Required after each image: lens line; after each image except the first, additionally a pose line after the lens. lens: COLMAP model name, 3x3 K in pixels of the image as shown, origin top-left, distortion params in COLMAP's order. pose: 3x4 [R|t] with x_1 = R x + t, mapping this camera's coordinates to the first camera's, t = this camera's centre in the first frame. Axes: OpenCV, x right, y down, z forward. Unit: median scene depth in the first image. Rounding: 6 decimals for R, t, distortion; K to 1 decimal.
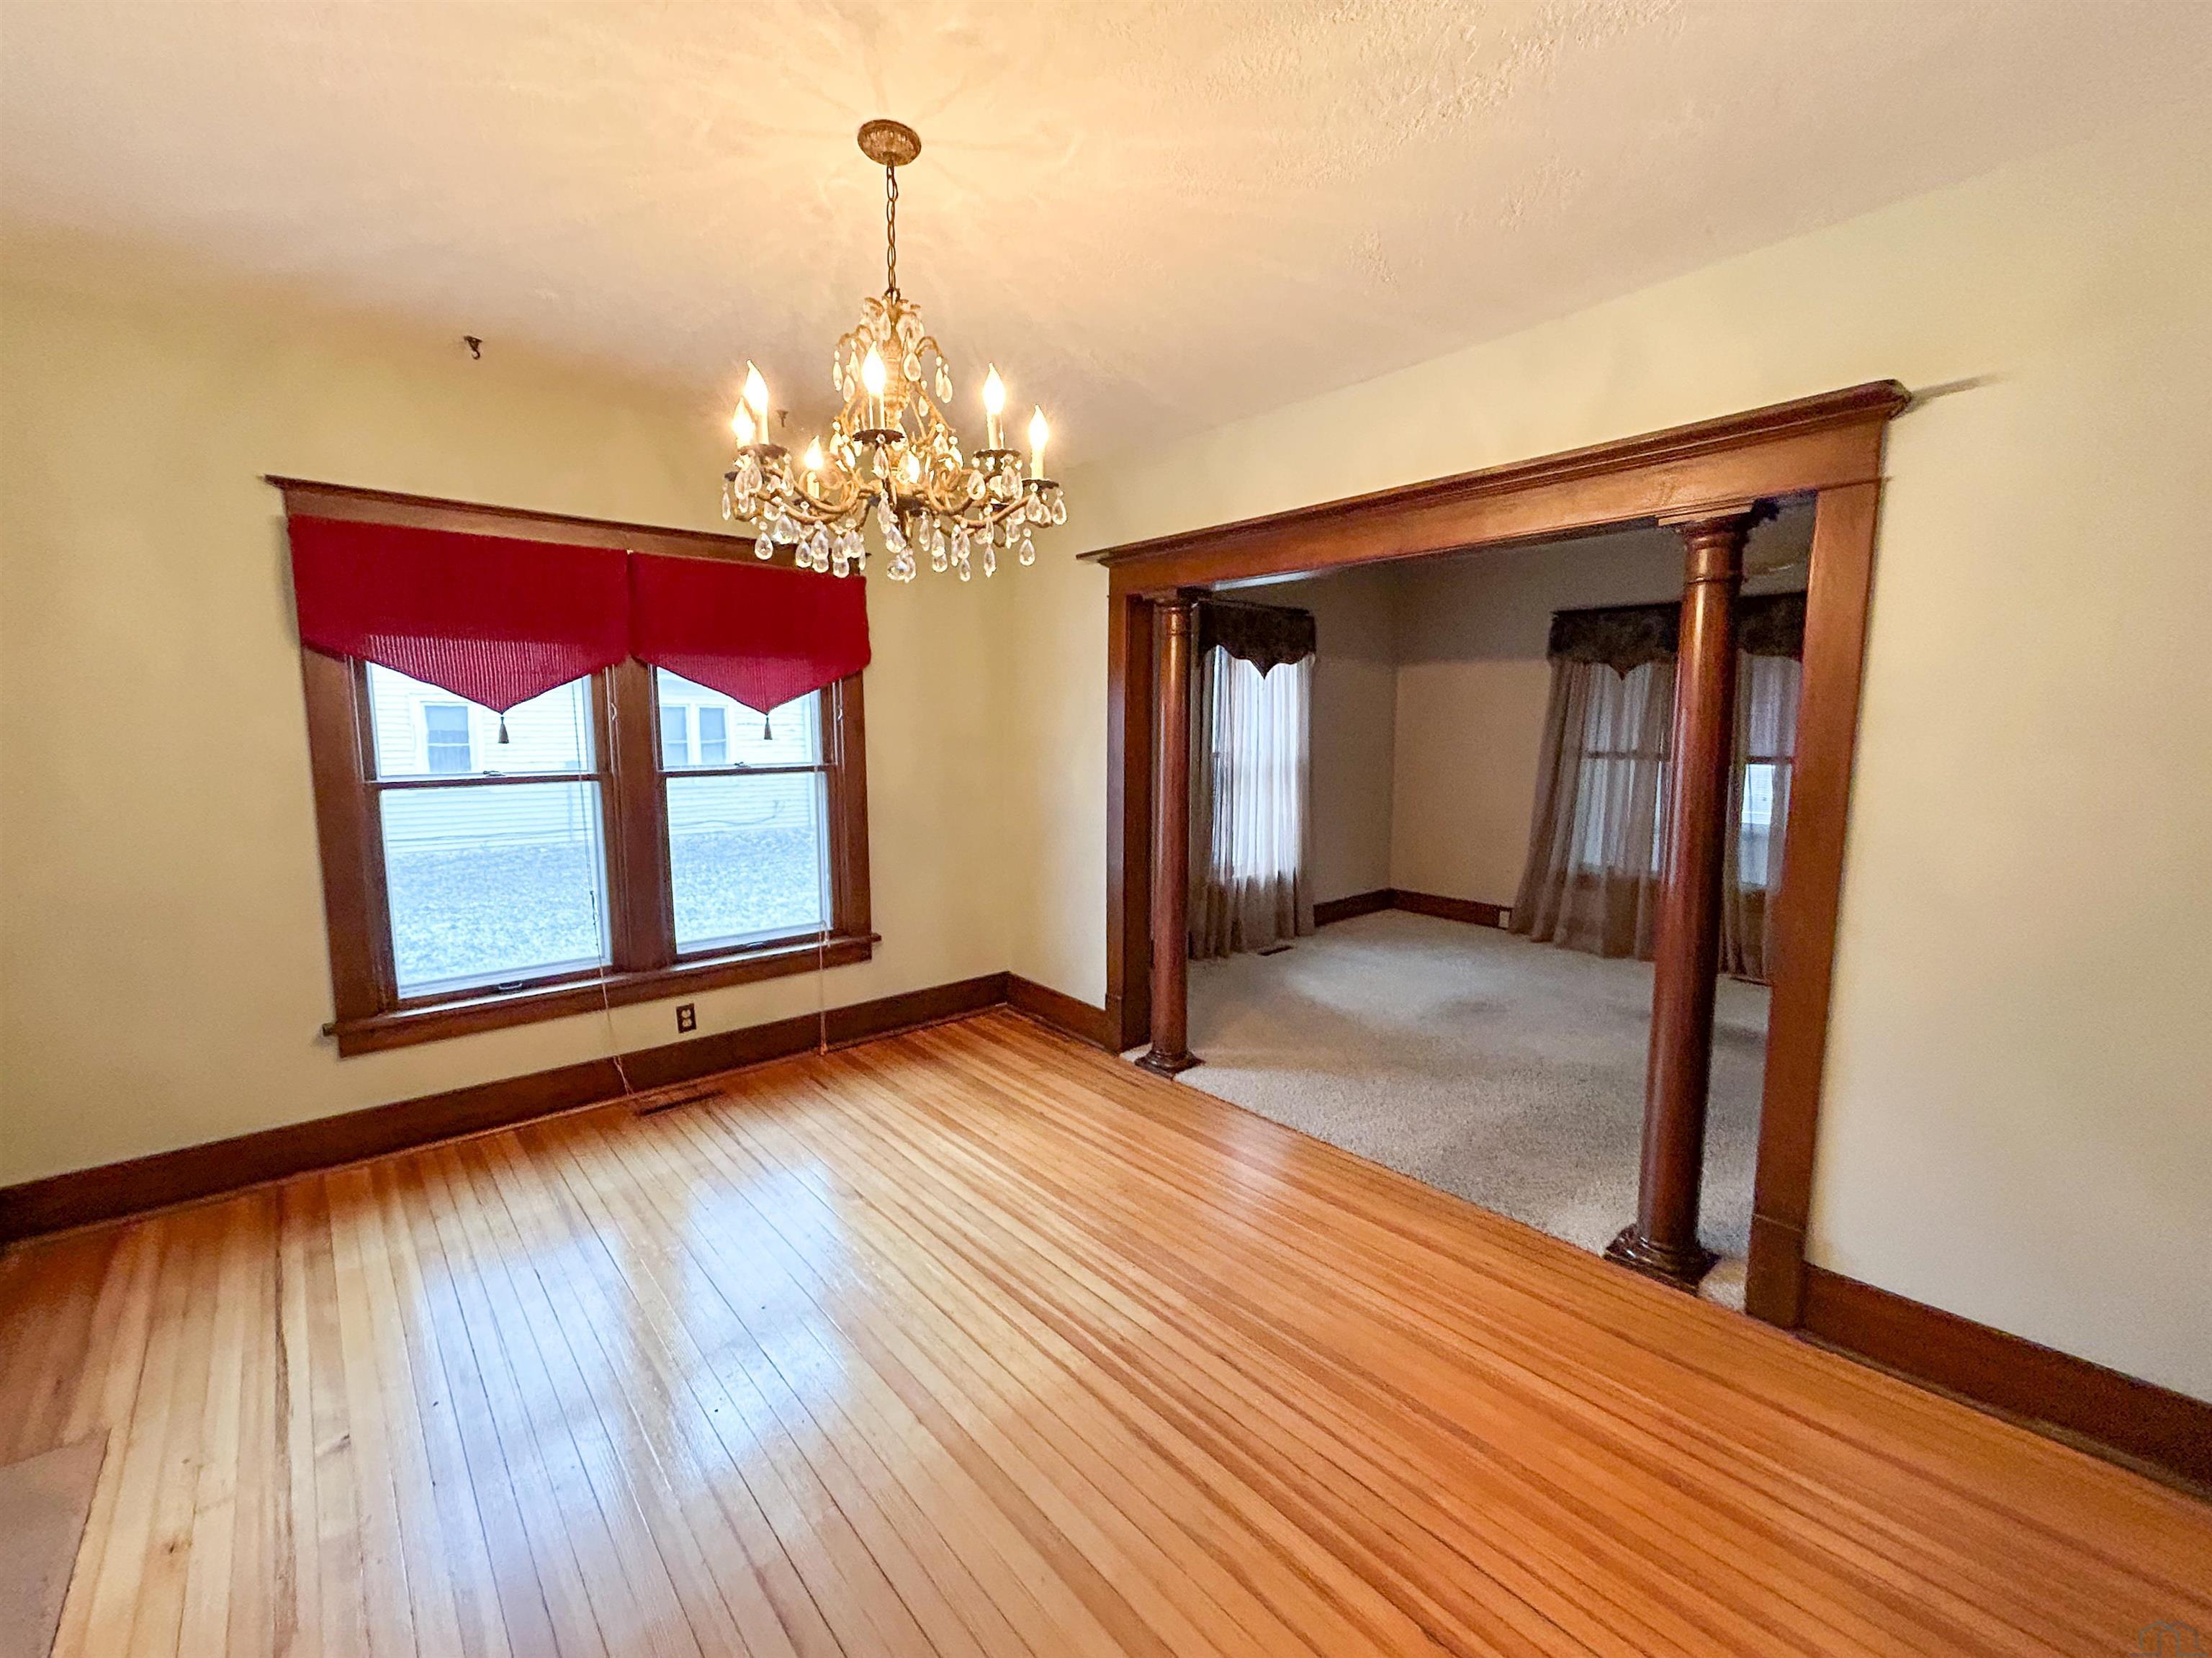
lens RADIAL K [[897.7, 0, 1104.7], [0, 897.7, 832.6], [0, 0, 1]] dist [-0.003139, 0.001614]
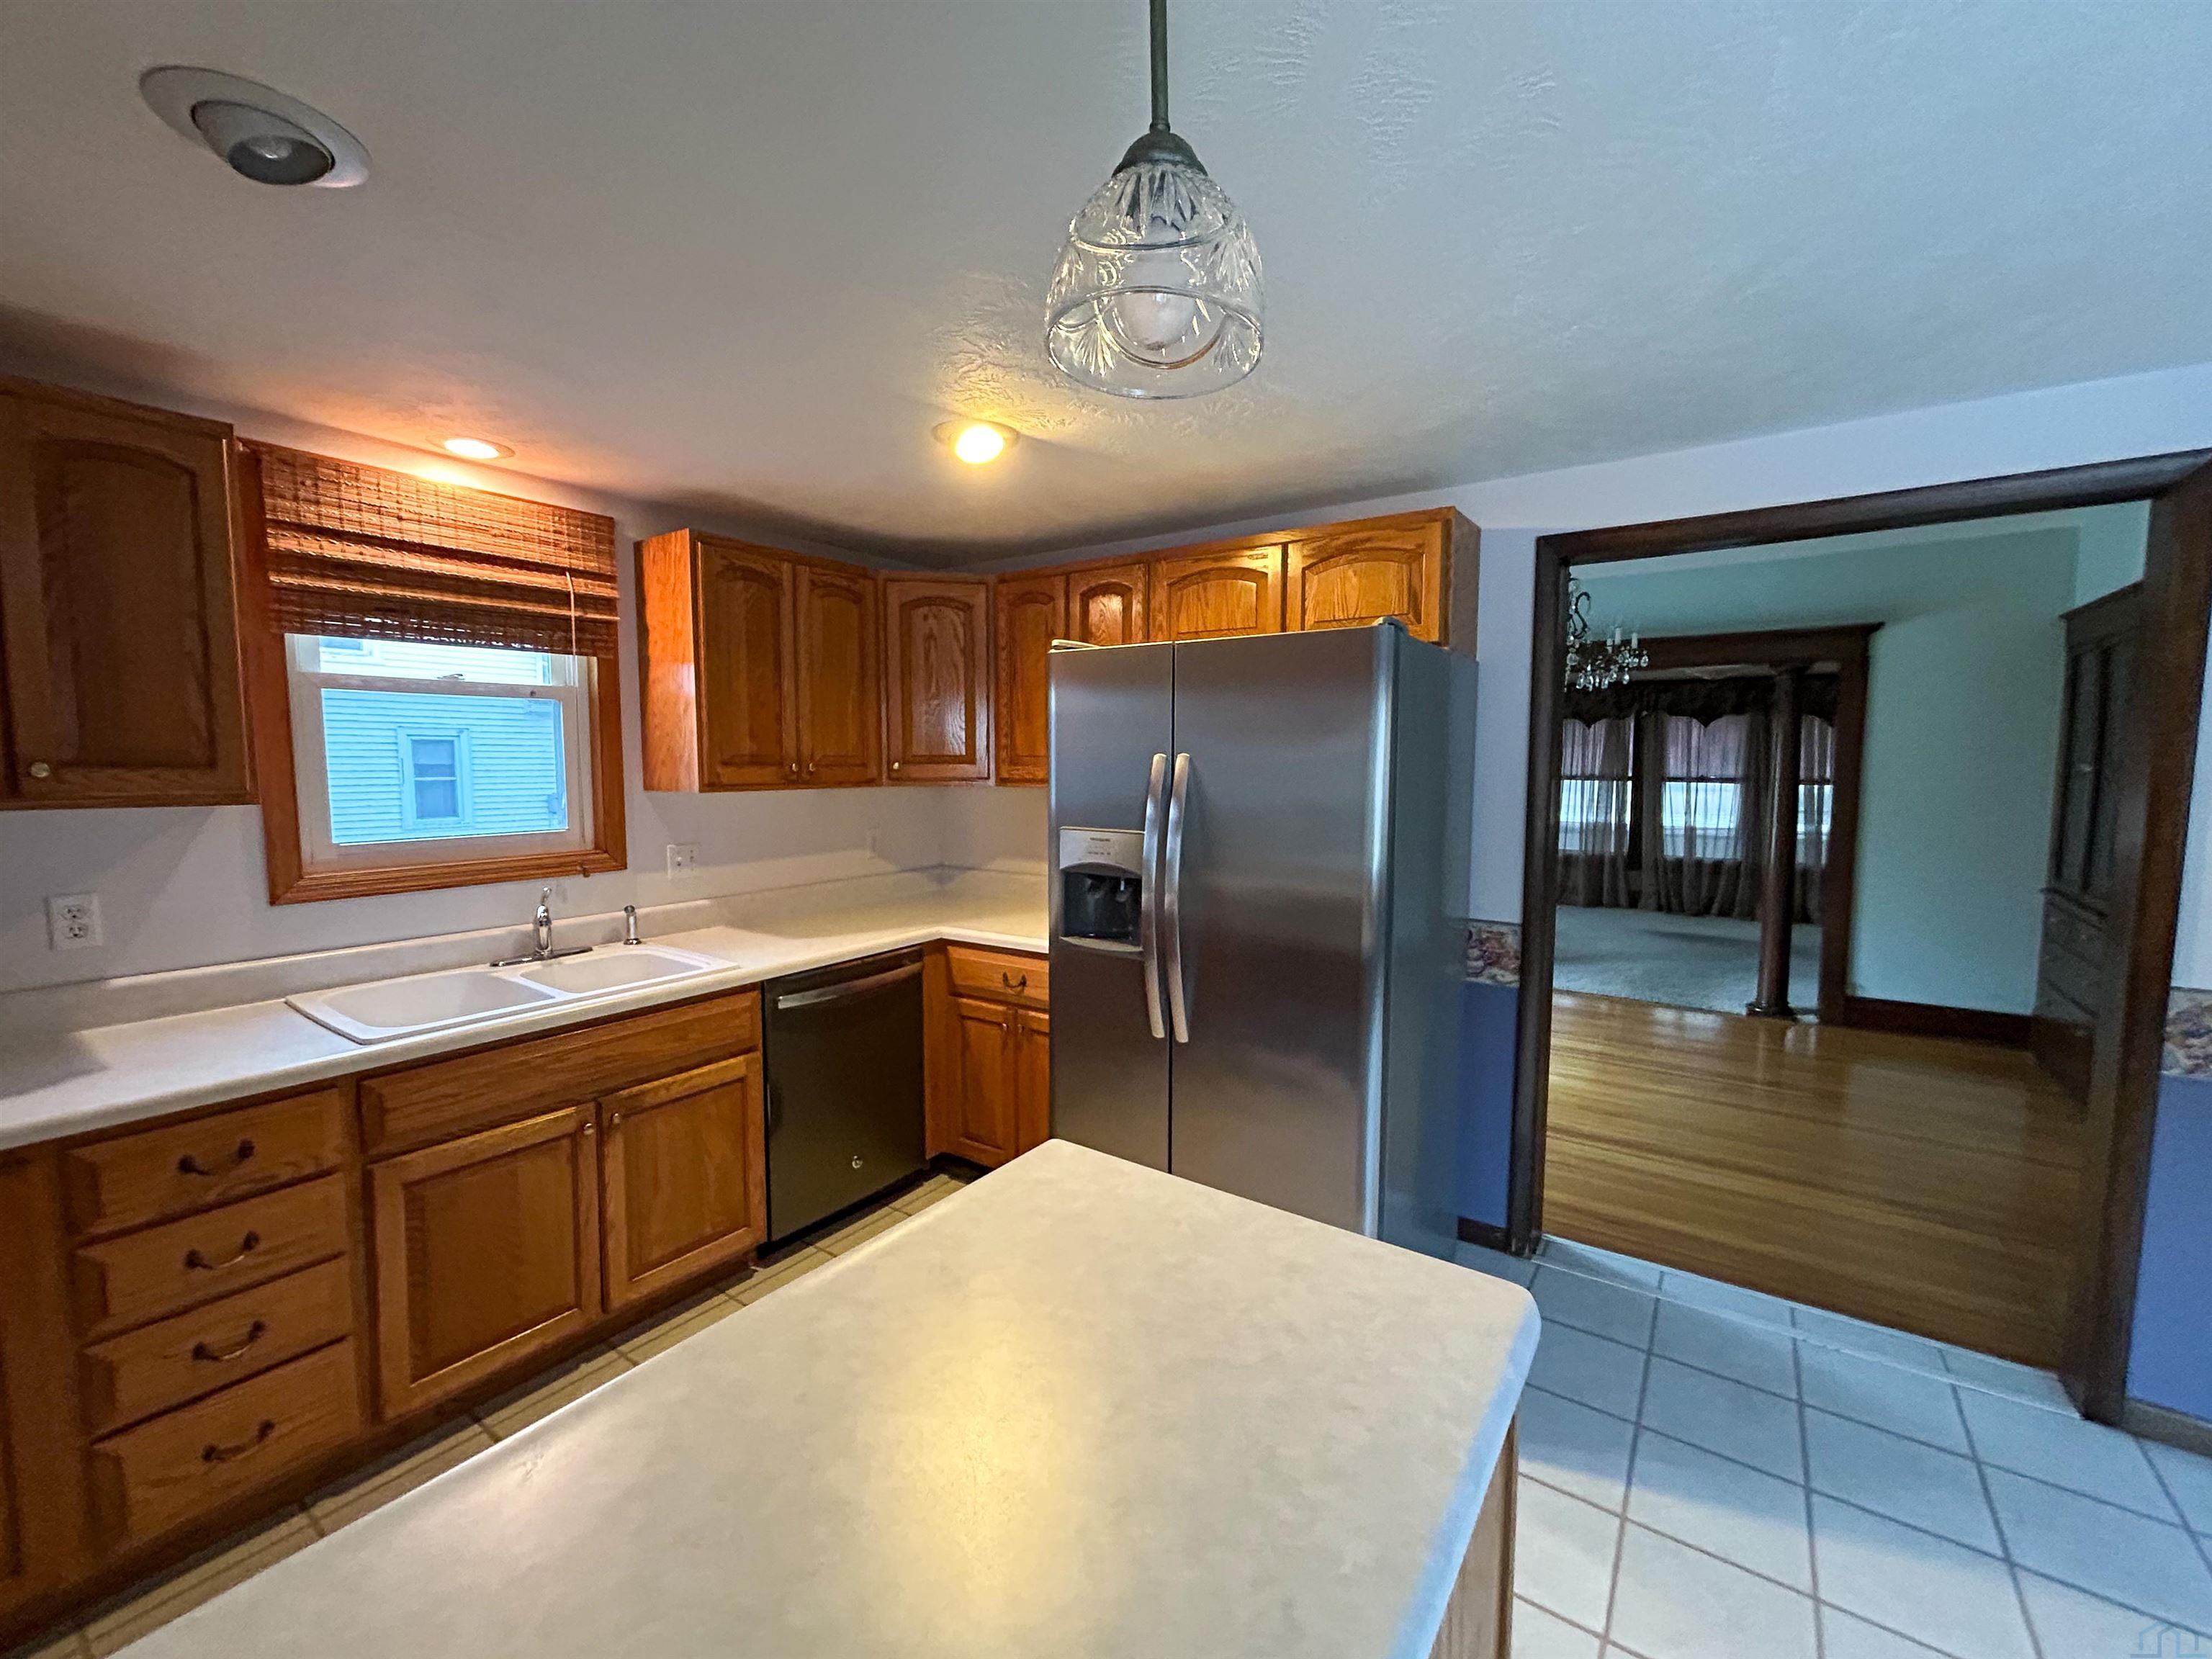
lens RADIAL K [[897.8, 0, 1057.5], [0, 897.8, 843.9], [0, 0, 1]] dist [-0.003139, 0.001614]
pose [[0.975423, -0.027922, 0.218564, -0.957438], [0.033782, 0.999162, -0.023119, 0.047899], [-0.217735, 0.029935, 0.975549, -0.454550]]
